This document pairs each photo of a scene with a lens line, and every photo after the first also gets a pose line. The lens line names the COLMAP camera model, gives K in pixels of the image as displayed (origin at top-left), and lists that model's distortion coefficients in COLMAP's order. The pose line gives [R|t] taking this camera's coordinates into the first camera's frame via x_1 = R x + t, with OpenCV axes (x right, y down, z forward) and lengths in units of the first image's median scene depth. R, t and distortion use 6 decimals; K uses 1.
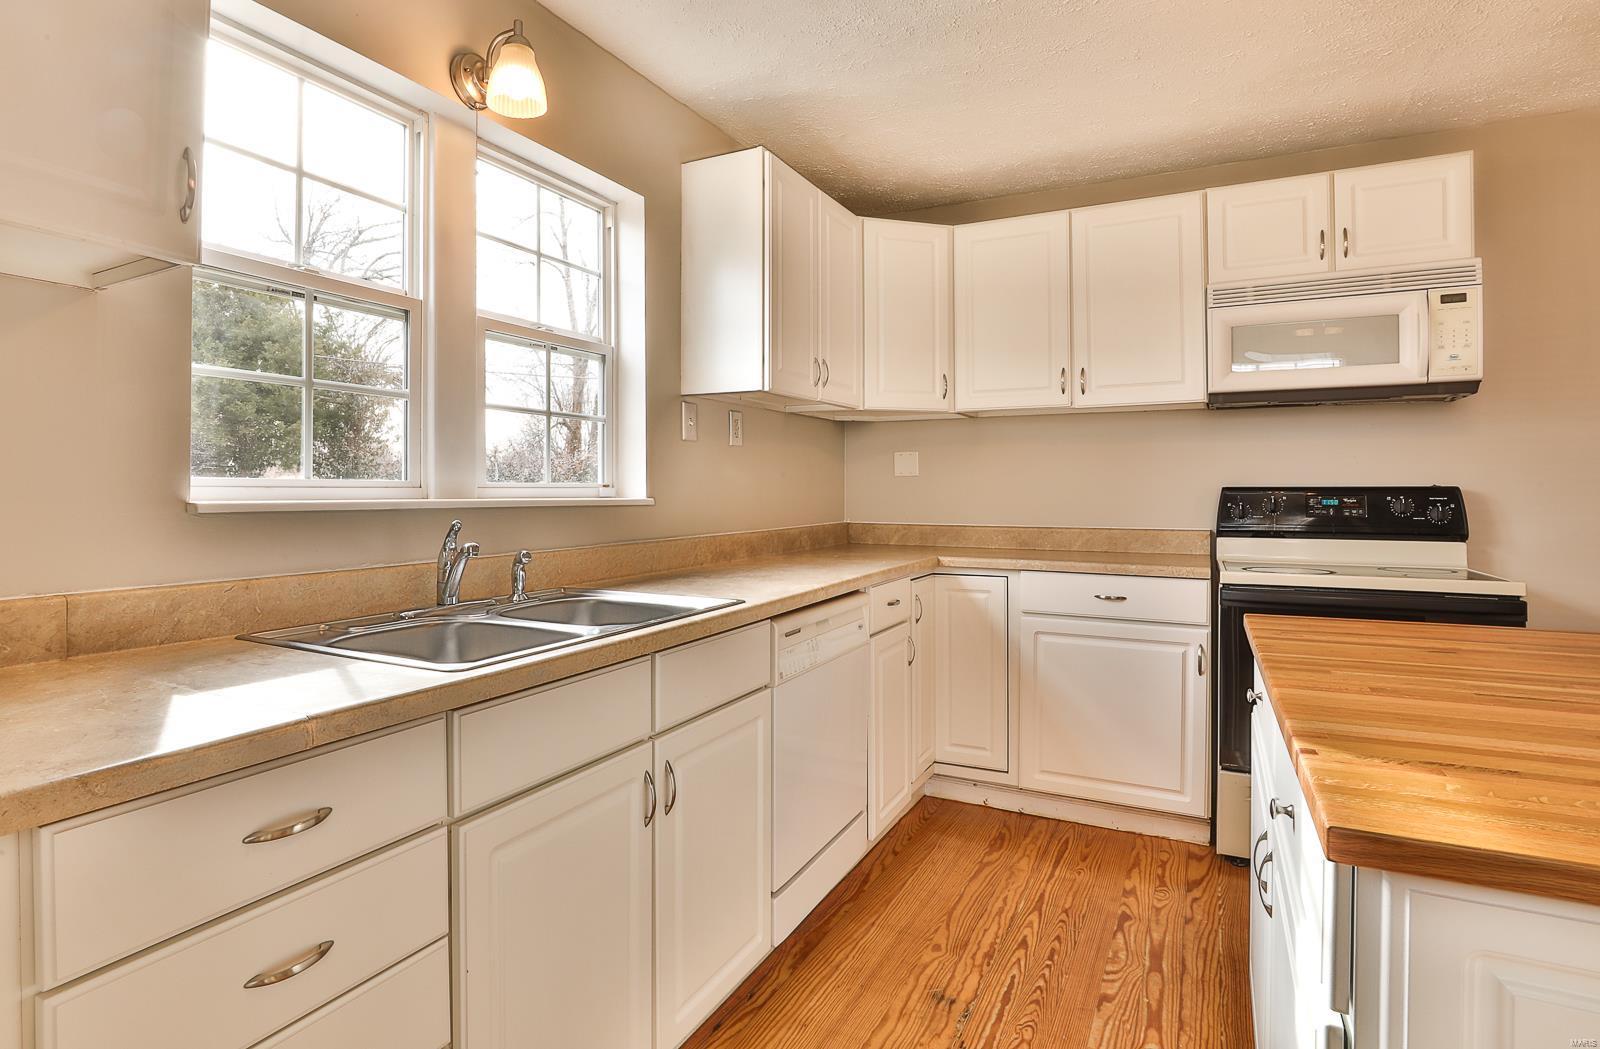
lens RADIAL K [[815.9, 0, 780.5], [0, 815.9, 492.0], [0, 0, 1]] dist [-0.025800, -0.001046]
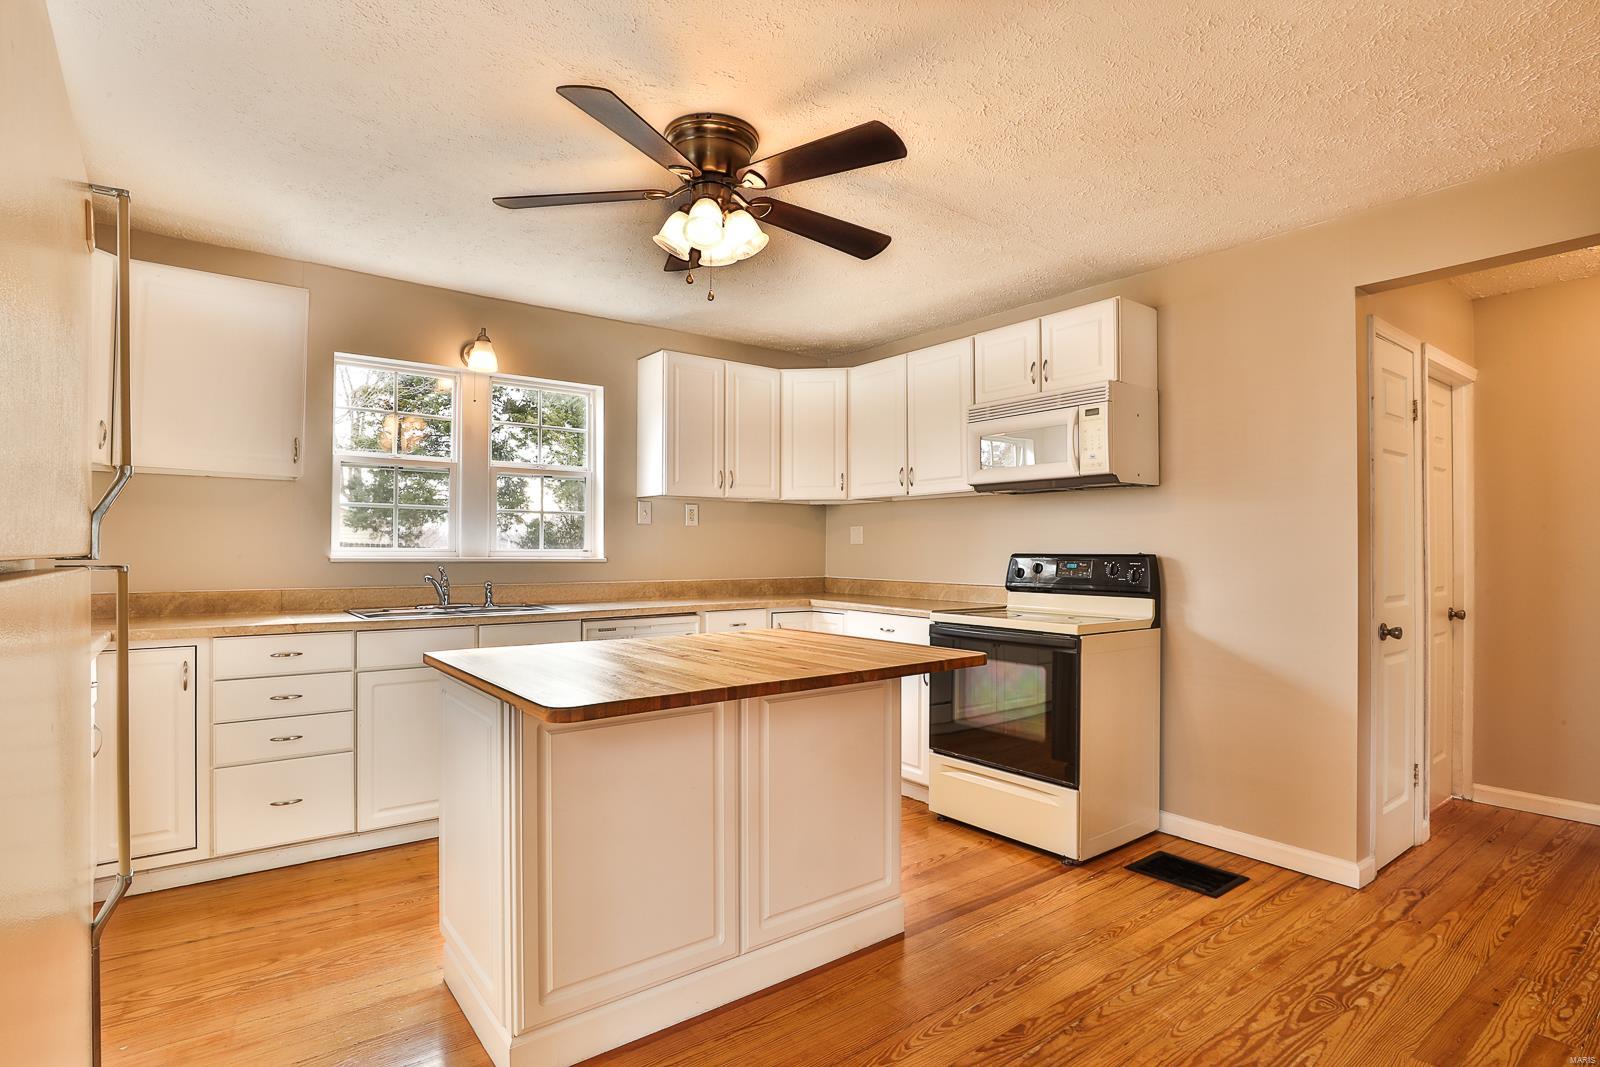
lens RADIAL K [[799.7, 0, 800.8], [0, 799.7, 542.3], [0, 0, 1]] dist [0.004468, 0.000004]
pose [[0.911623, 0.000280, -0.411027, 0.838906], [-0.006474, 0.999885, -0.013678, -0.004631], [0.410977, 0.015130, 0.911520, -0.358156]]
